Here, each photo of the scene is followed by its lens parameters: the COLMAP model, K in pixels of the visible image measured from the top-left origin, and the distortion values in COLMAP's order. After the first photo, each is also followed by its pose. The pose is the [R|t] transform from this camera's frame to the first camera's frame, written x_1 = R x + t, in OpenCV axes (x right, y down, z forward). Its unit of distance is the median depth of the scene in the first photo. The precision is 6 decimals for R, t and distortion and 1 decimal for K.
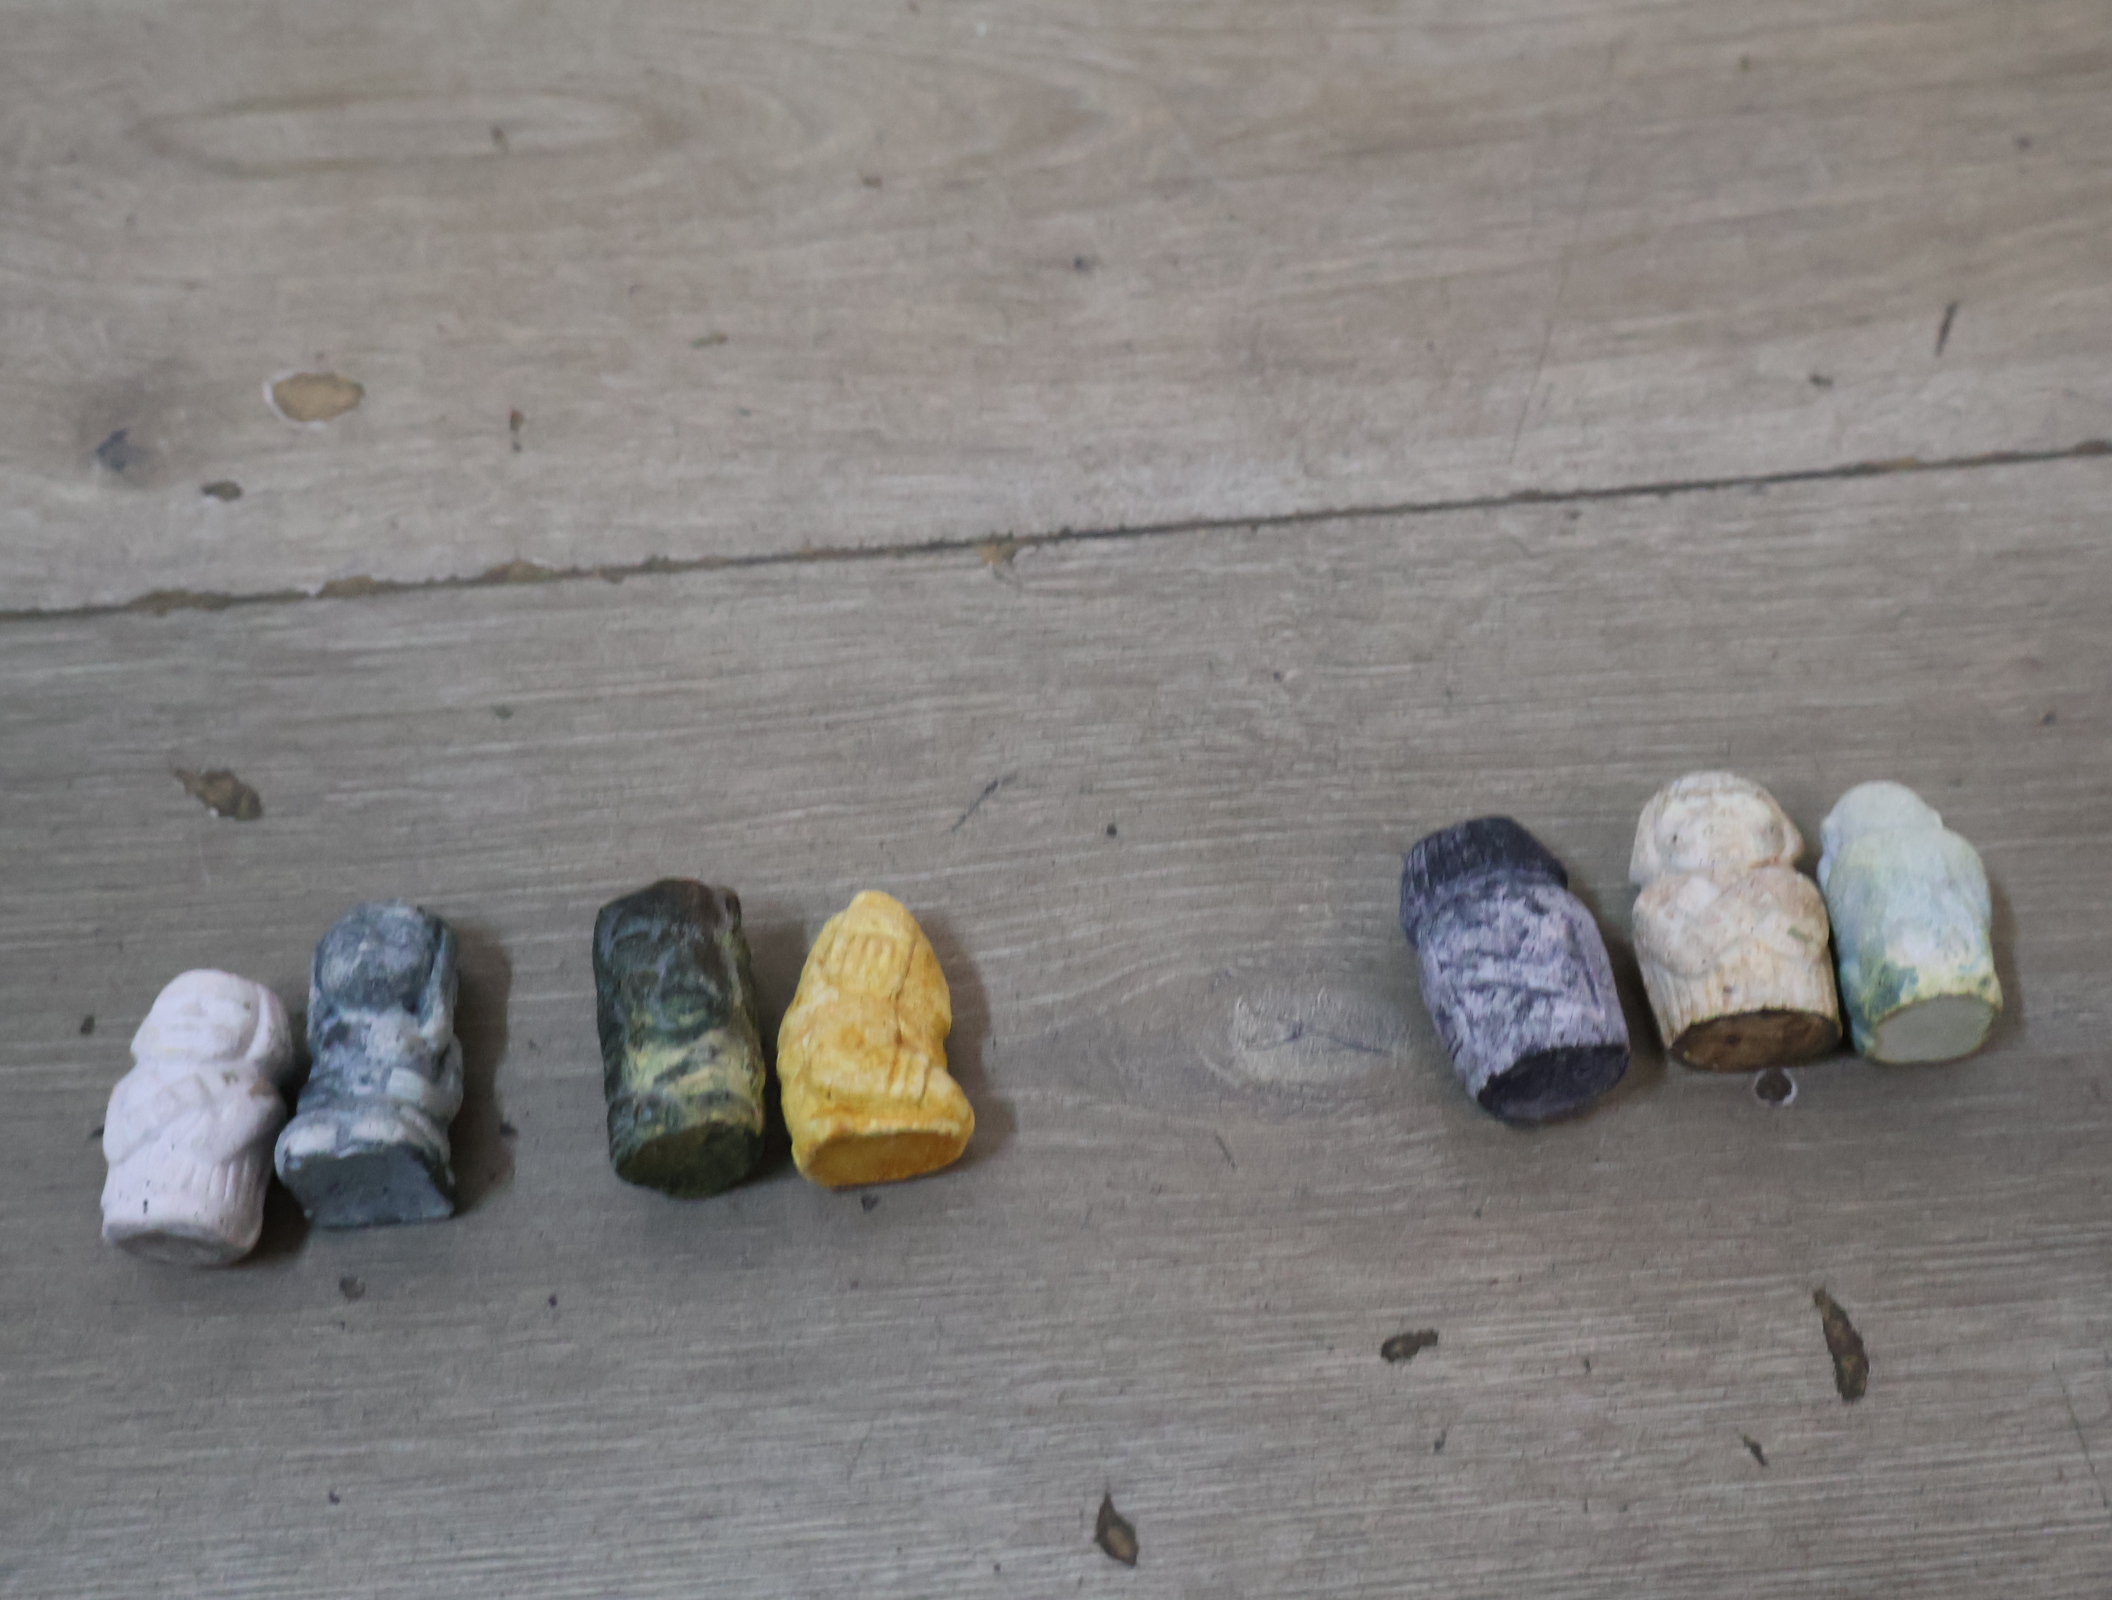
lens RADIAL K [[2645.6, 0, 1059.4], [0, 2645.6, 781.7], [0, 0, 1]] dist [0.007934, 0.000000]
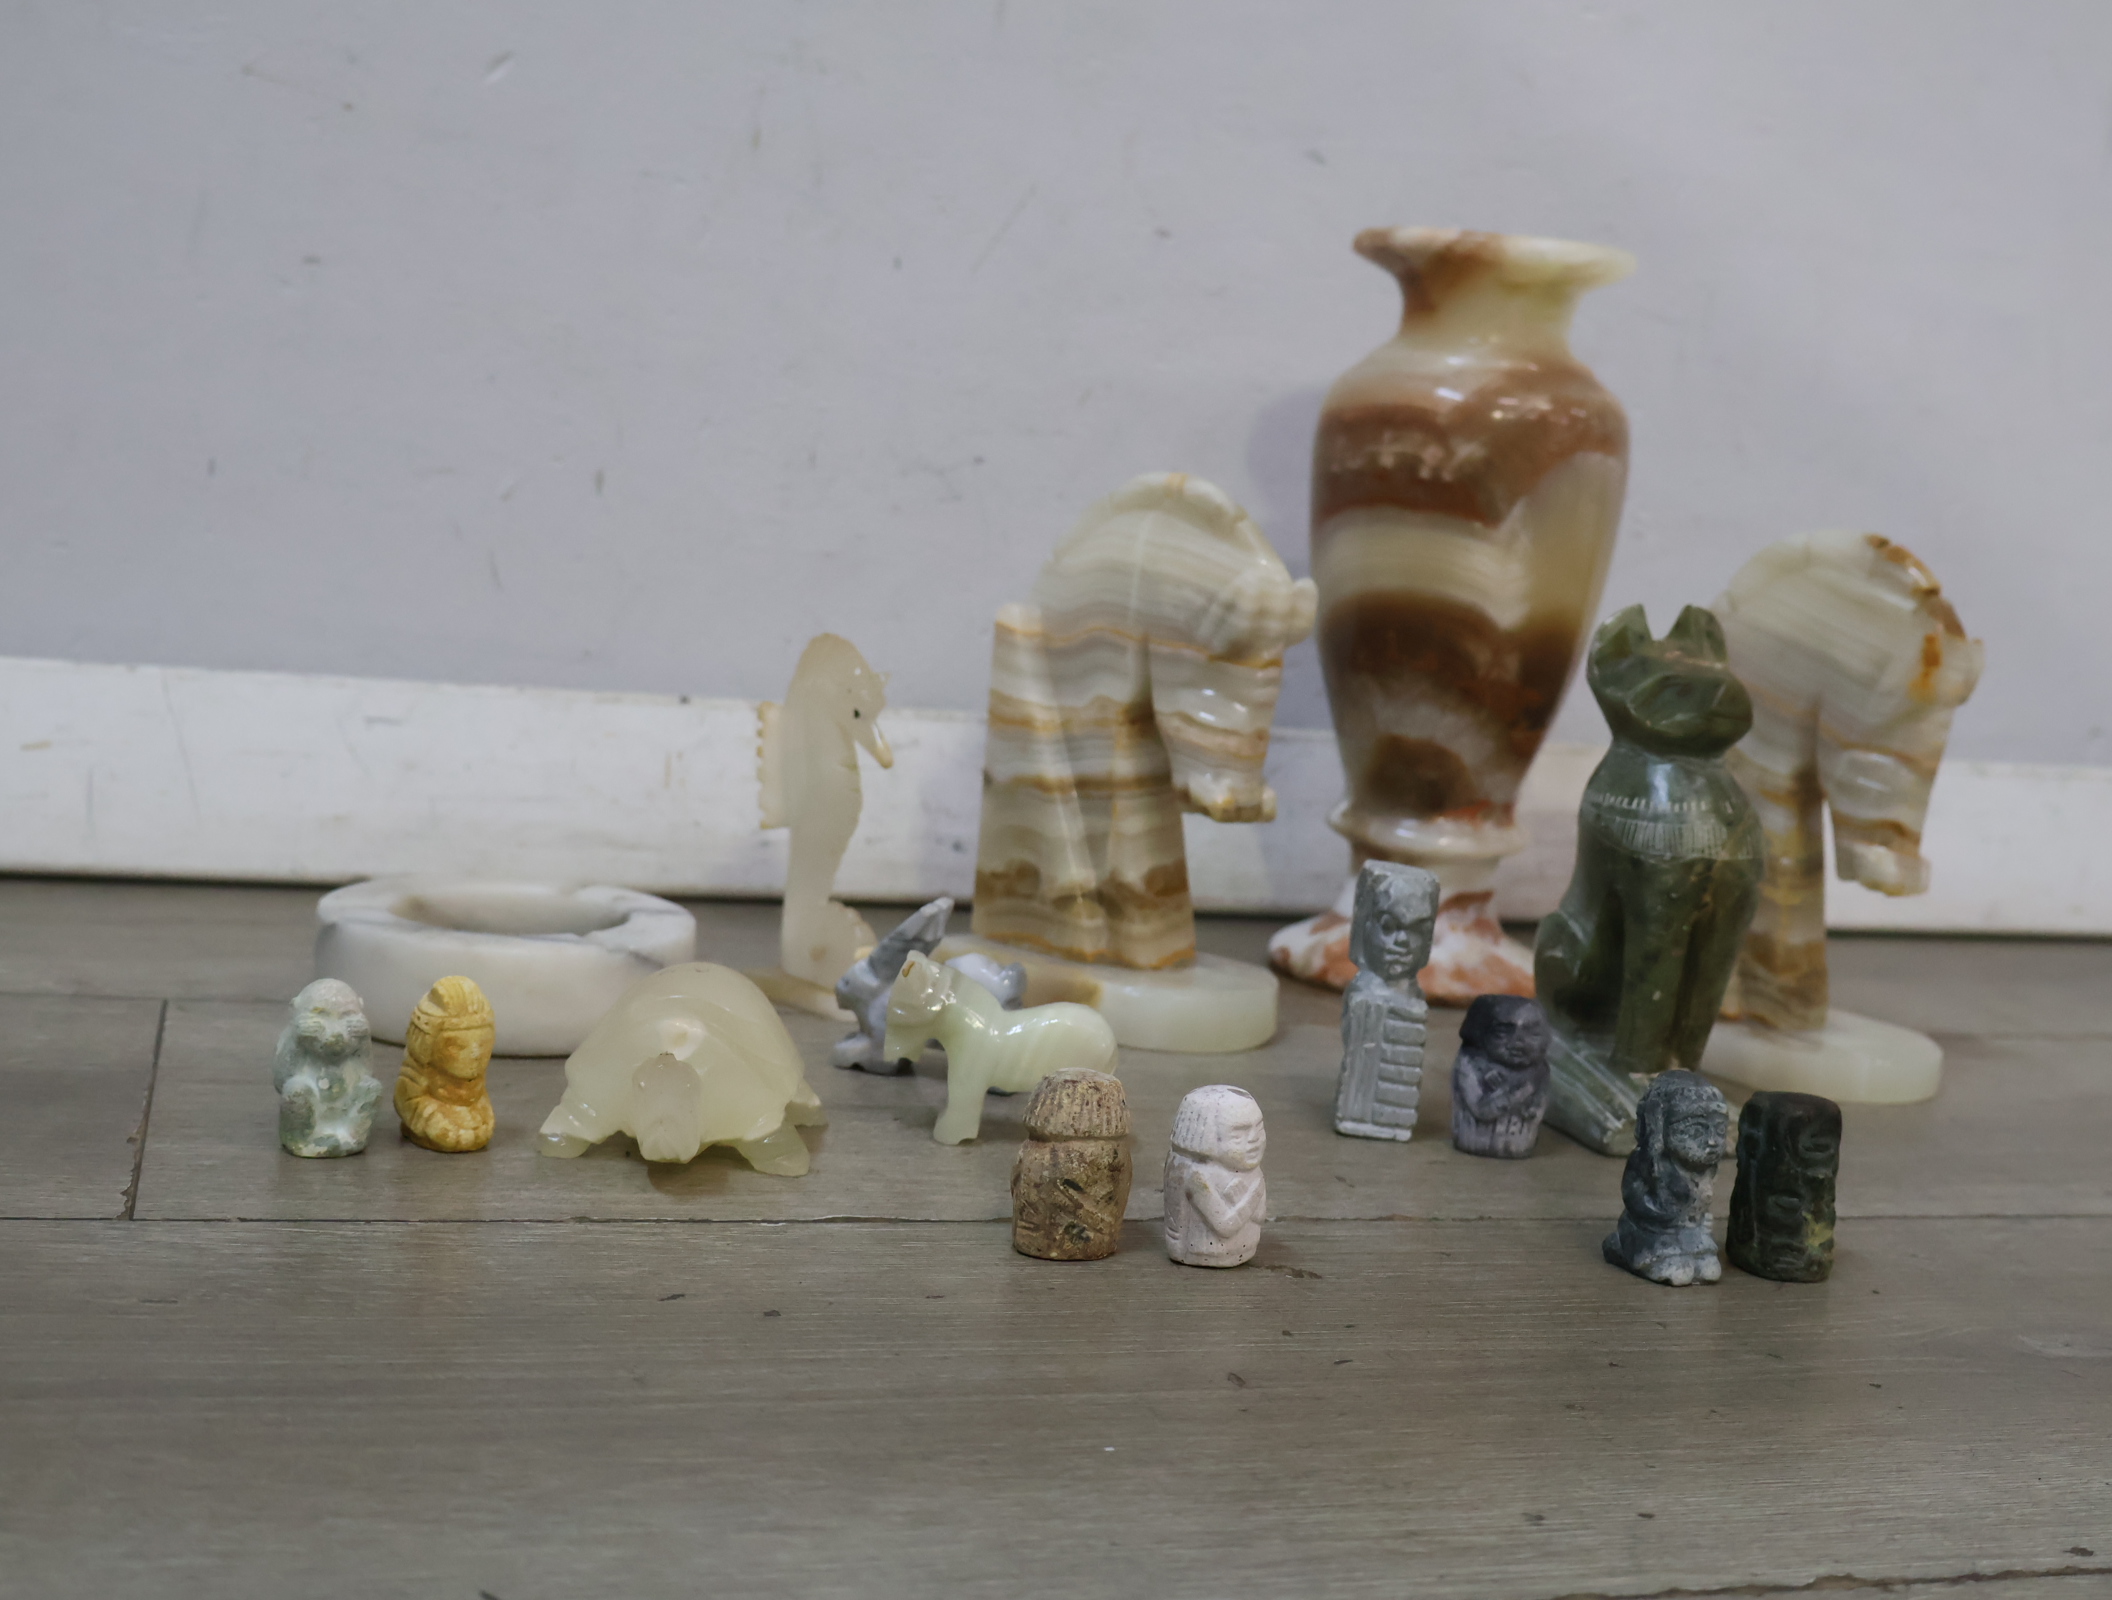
lens RADIAL K [[2645.6, 0, 1069.3], [0, 2645.6, 790.1], [0, 0, 1]] dist [0.007934, 0.000000]
pose [[0.967578, 0.091422, 0.235446, -0.749317], [0.119784, 0.654592, -0.746432, 0.838950], [-0.222362, 0.750434, 0.622418, -0.049746]]
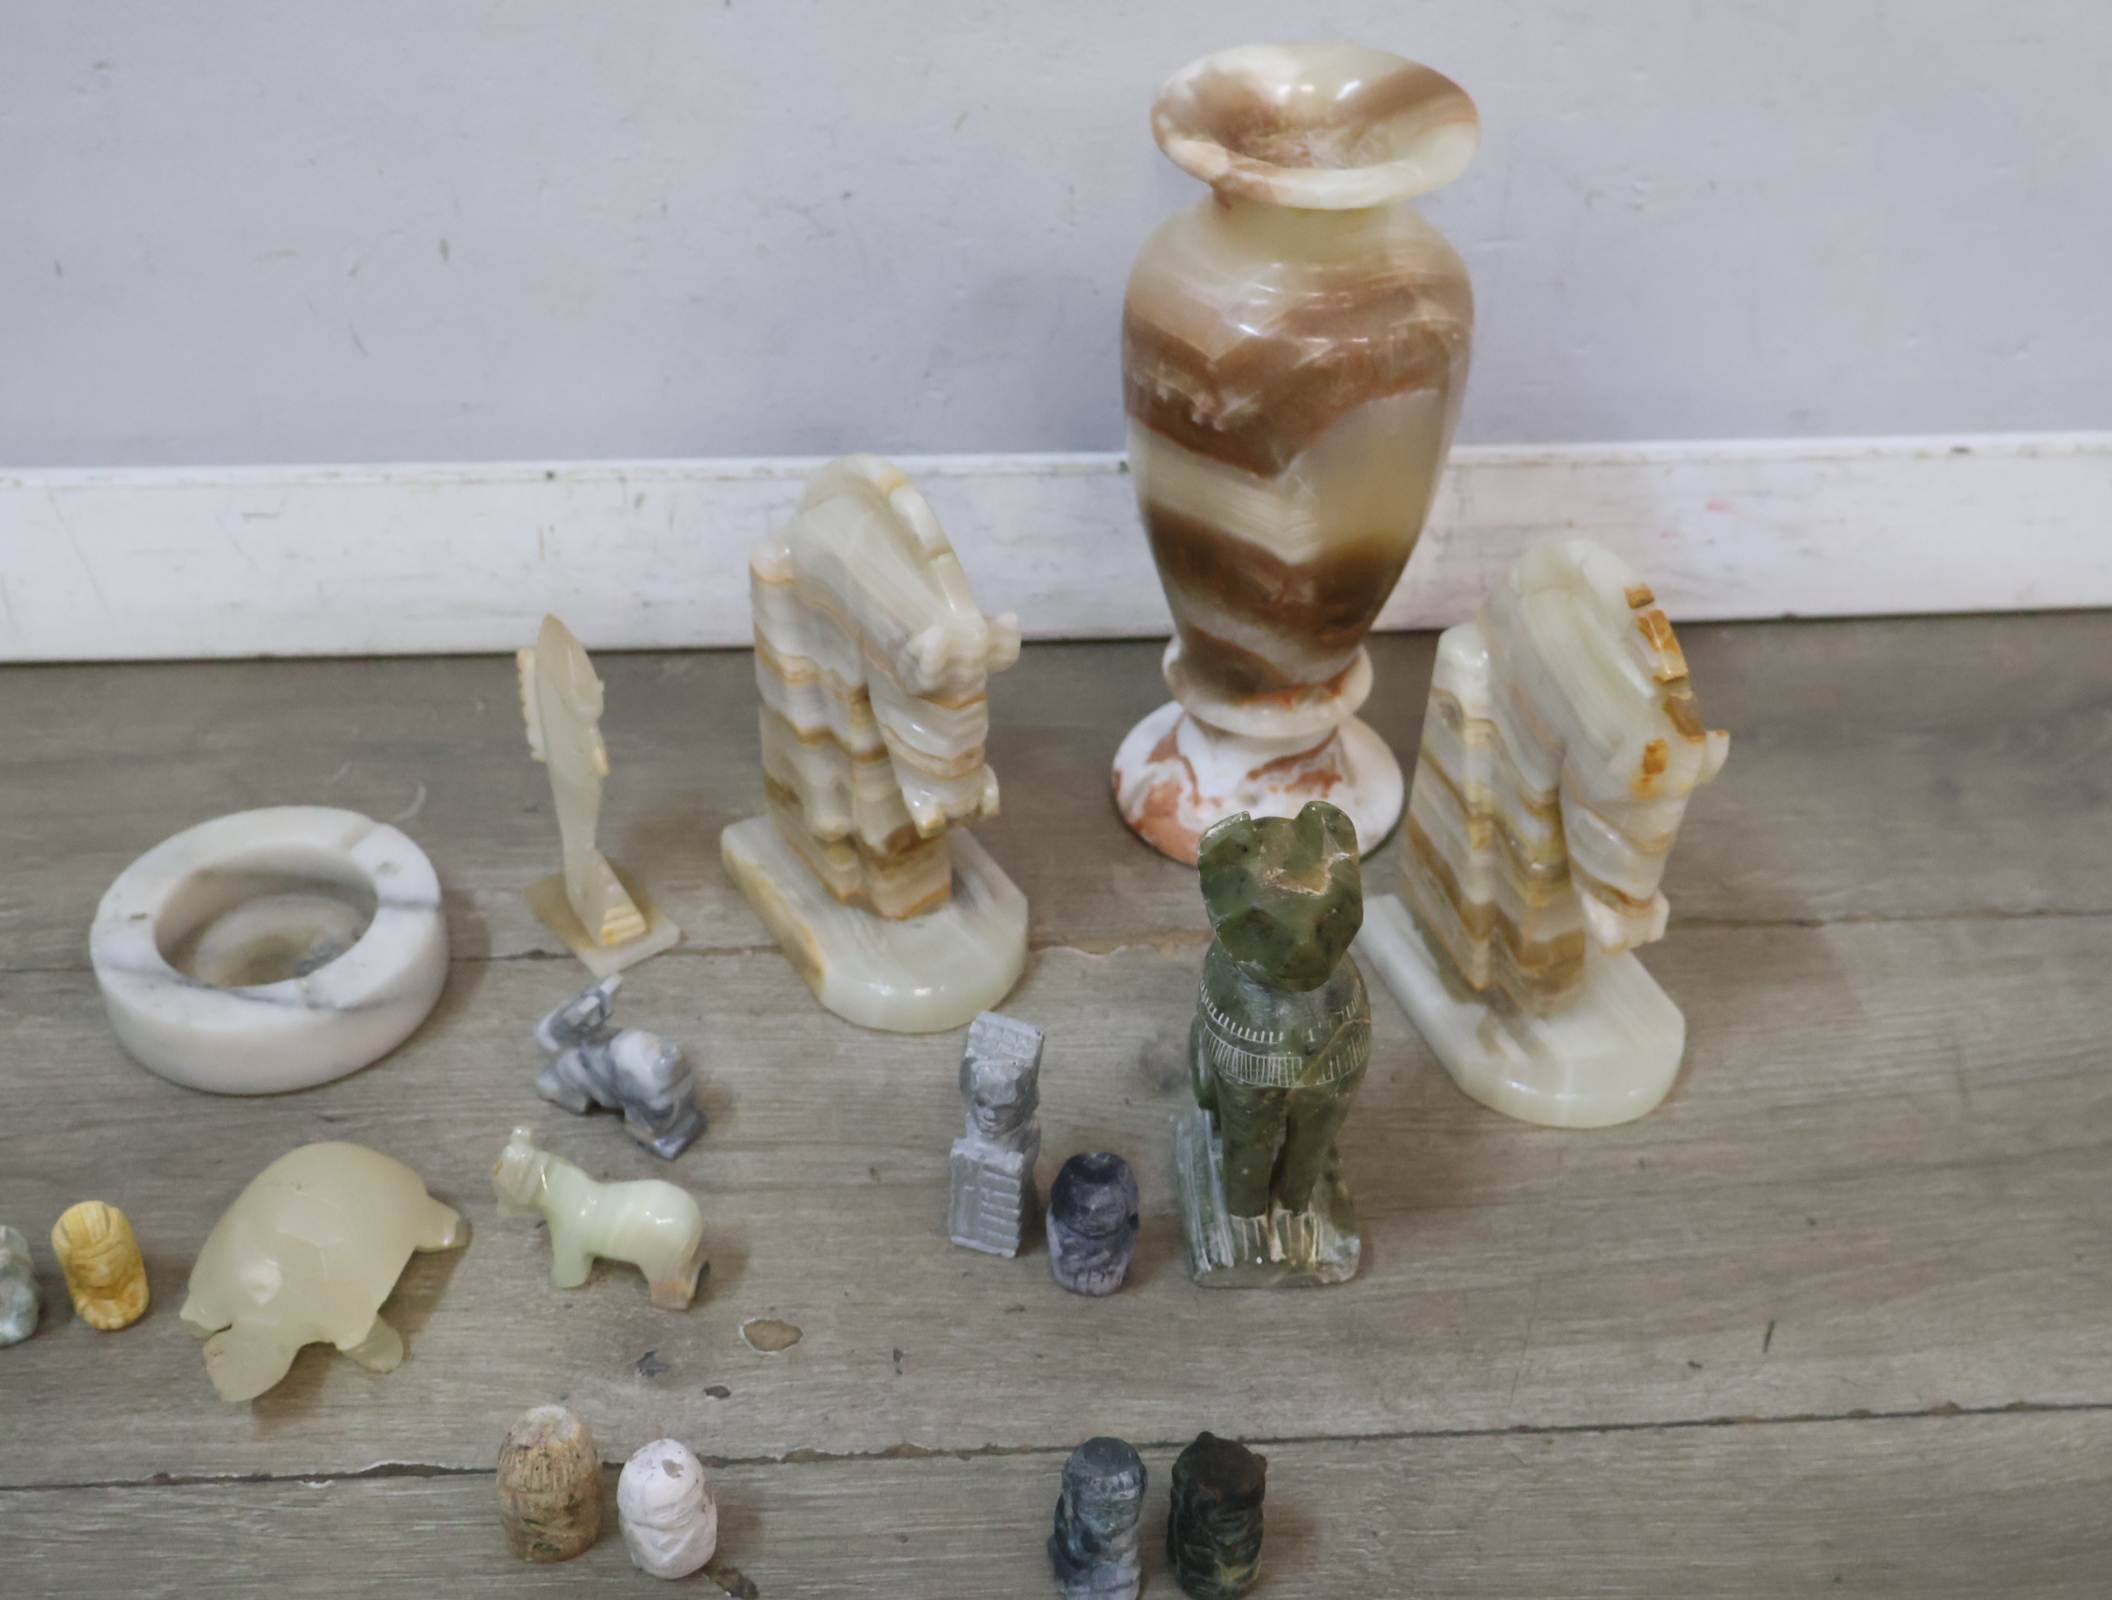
lens RADIAL K [[2645.6, 0, 1059.6], [0, 2645.6, 798.5], [0, 0, 1]] dist [0.007934, 0.000000]
pose [[0.998468, 0.048334, 0.026945, -0.173179], [-0.036875, 0.944201, -0.327300, 0.071464], [-0.041262, 0.325805, 0.944536, -0.672957]]
